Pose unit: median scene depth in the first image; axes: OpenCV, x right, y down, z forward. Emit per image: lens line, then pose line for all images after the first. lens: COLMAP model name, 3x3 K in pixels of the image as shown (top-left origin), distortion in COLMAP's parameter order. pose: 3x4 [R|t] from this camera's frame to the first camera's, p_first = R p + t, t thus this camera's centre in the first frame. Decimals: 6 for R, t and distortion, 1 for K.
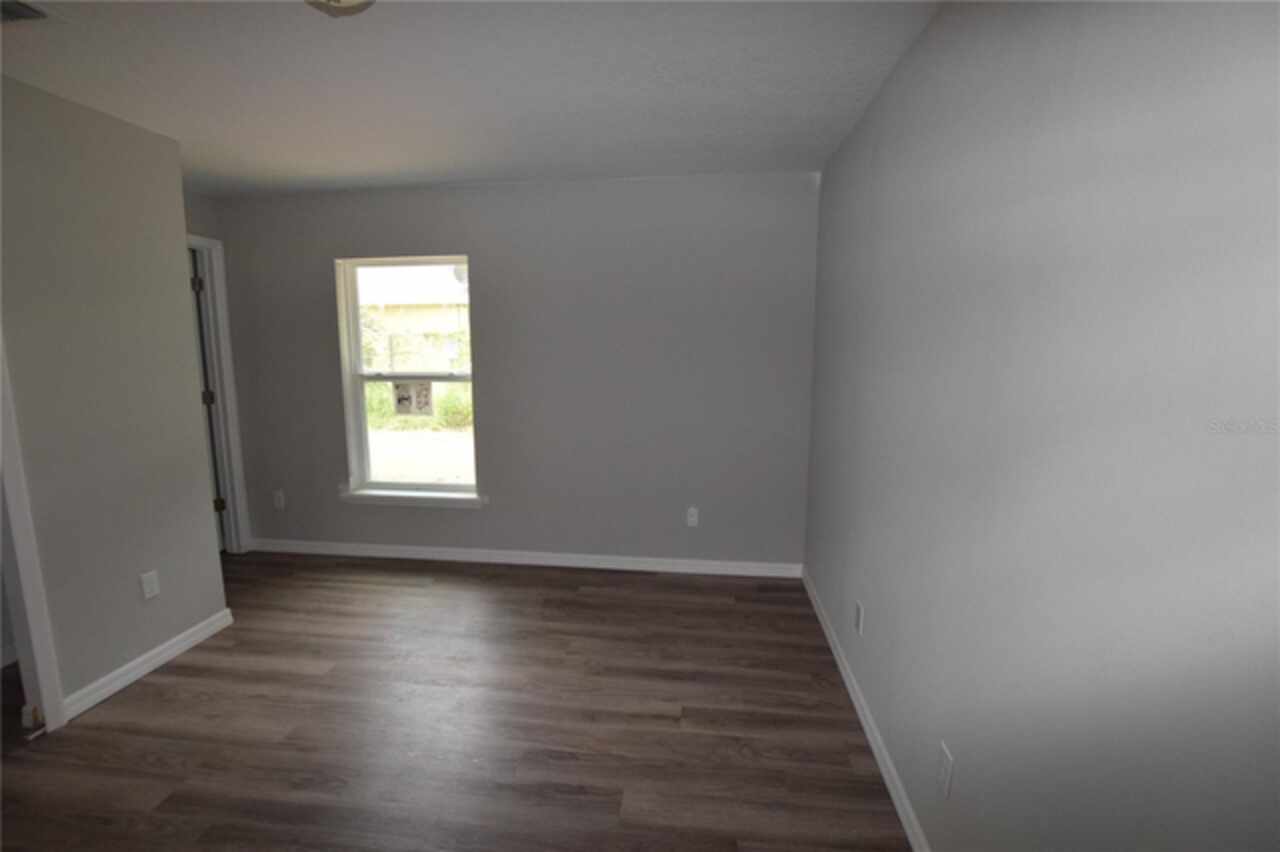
lens RADIAL K [[567.3, 0, 638.6], [0, 567.3, 427.4], [0, 0, 1]] dist [-0.004489, -0.001299]
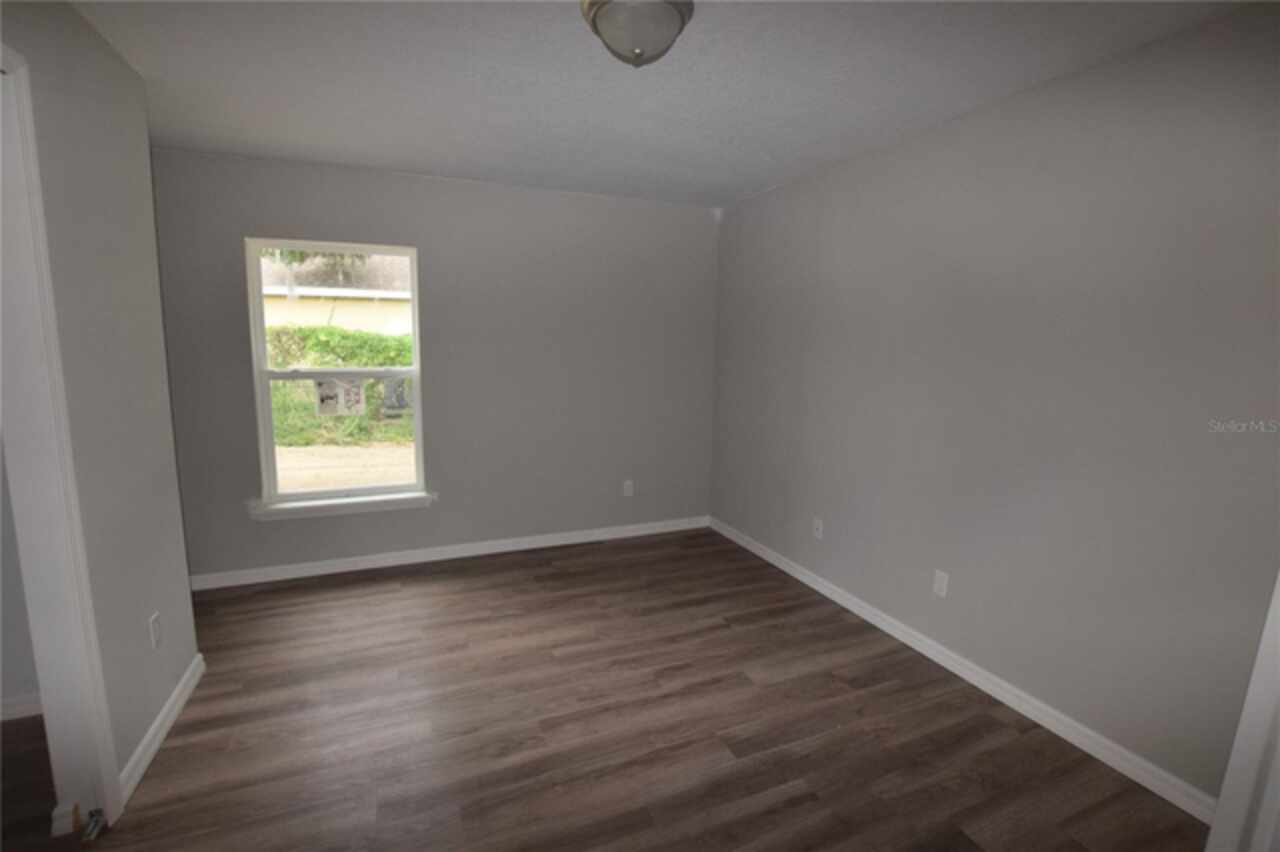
lens RADIAL K [[567.3, 0, 650.8], [0, 567.3, 427.3], [0, 0, 1]] dist [-0.004489, -0.001299]
pose [[0.868675, -0.064557, 0.491157, -0.494633], [0.054187, 0.997906, 0.035326, -0.008617], [-0.492409, -0.004073, 0.870354, -0.054639]]
